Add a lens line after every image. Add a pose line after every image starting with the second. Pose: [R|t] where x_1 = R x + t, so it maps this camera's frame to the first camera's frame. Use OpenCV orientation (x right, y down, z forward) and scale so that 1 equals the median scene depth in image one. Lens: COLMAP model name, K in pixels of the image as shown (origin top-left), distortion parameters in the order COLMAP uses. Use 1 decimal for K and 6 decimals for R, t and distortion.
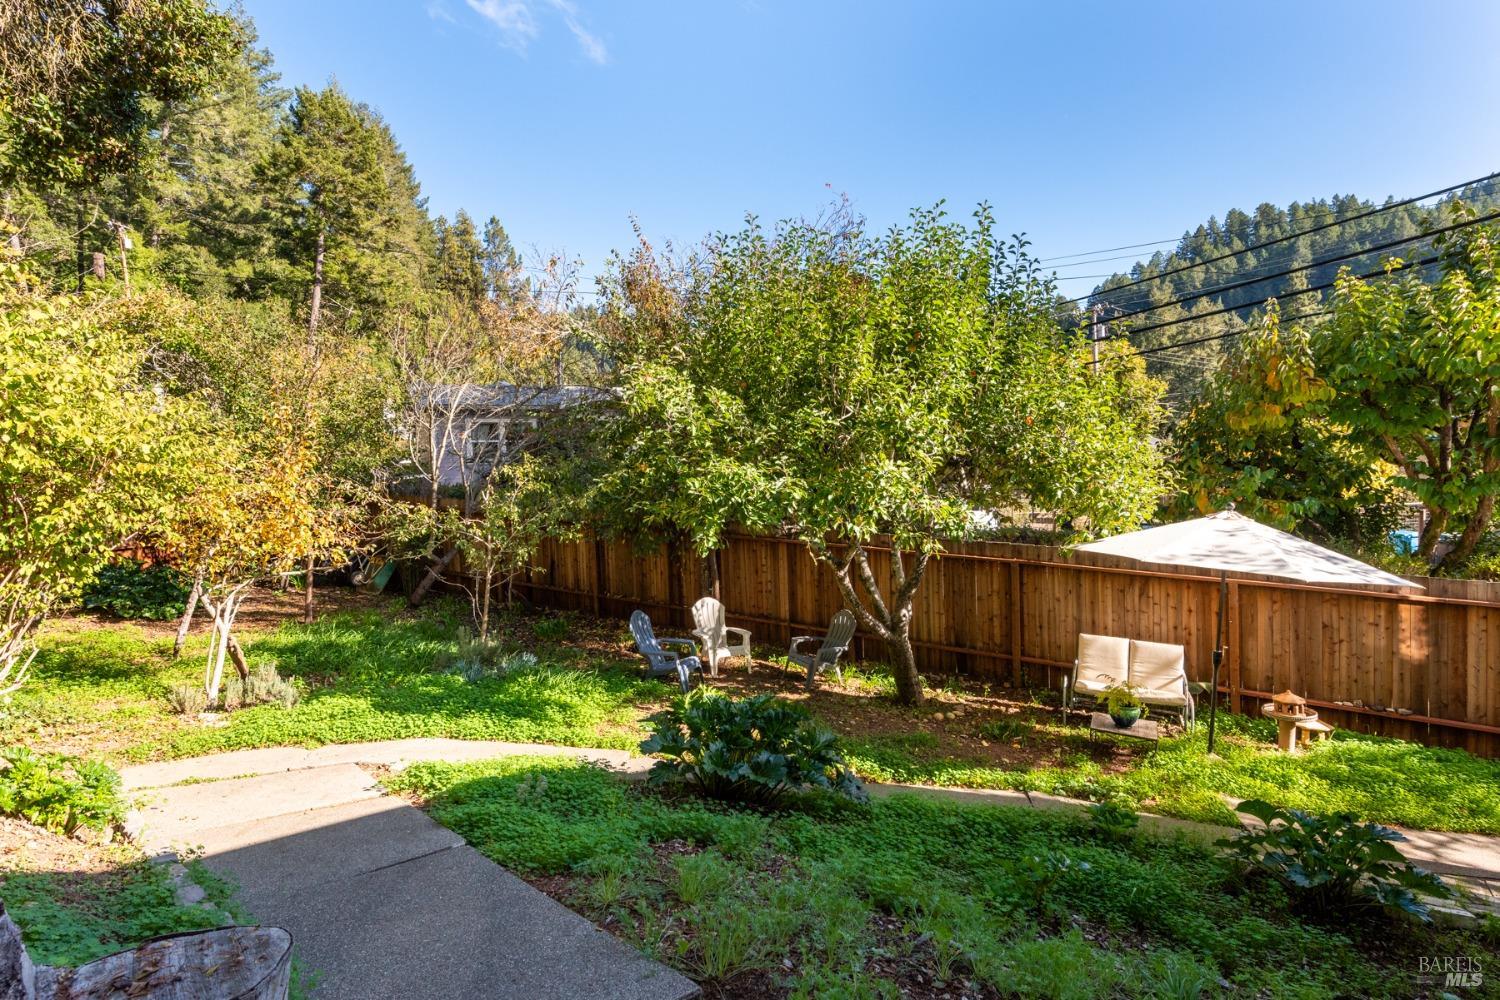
lens RADIAL K [[745.4, 0, 750.0], [0, 745.4, 500.0], [0, 0, 1]] dist [-0.001800, -0.001488]
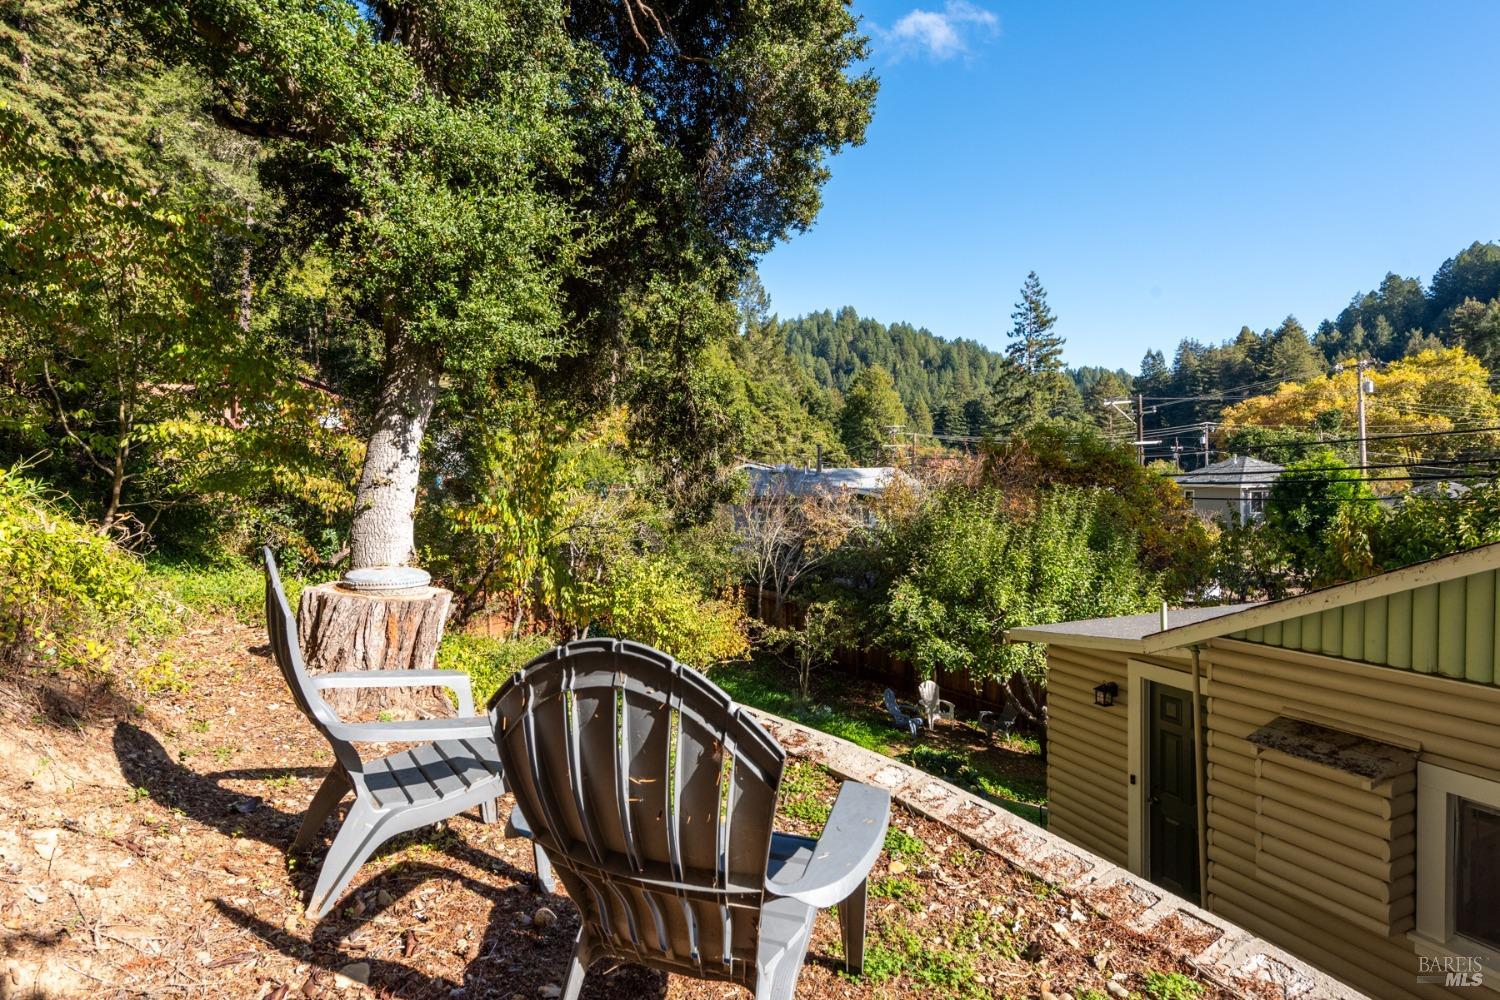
lens RADIAL K [[745.4, 0, 750.0], [0, 745.4, 500.0], [0, 0, 1]] dist [-0.001800, -0.001488]
pose [[0.952124, 0.023333, -0.304821, 0.066644], [-0.028265, 0.999531, -0.011775, -0.263839], [0.304403, 0.019827, 0.952337, -0.782074]]
